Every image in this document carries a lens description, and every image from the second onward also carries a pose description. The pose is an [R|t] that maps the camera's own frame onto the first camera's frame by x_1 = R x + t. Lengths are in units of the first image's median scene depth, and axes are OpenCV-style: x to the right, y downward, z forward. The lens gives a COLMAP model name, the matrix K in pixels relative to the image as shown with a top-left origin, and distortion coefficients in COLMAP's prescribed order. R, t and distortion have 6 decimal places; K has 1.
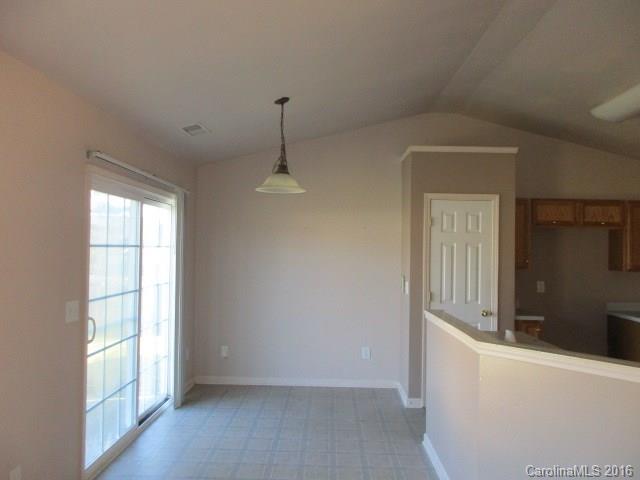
lens RADIAL K [[486.2, 0, 320.0], [0, 486.2, 240.0], [0, 0, 1]] dist [0.003296, -0.001400]
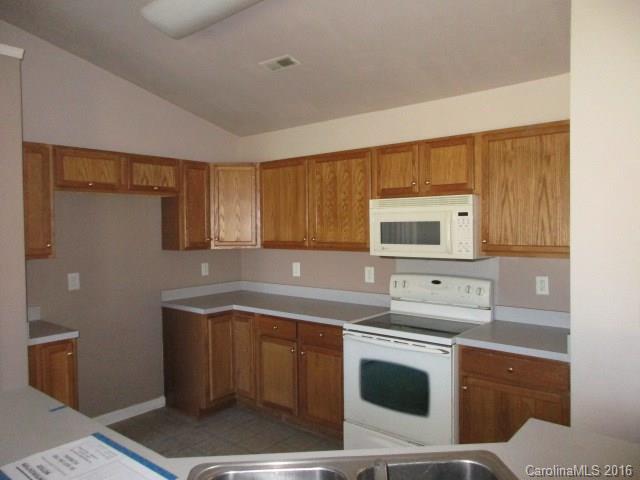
lens RADIAL K [[486.2, 0, 320.0], [0, 486.2, 240.0], [0, 0, 1]] dist [0.003296, -0.001400]
pose [[0.628870, -0.047522, 0.776057, 0.155717], [0.008234, 0.998481, 0.054470, 0.007045], [-0.777467, -0.027865, 0.628306, 0.330109]]
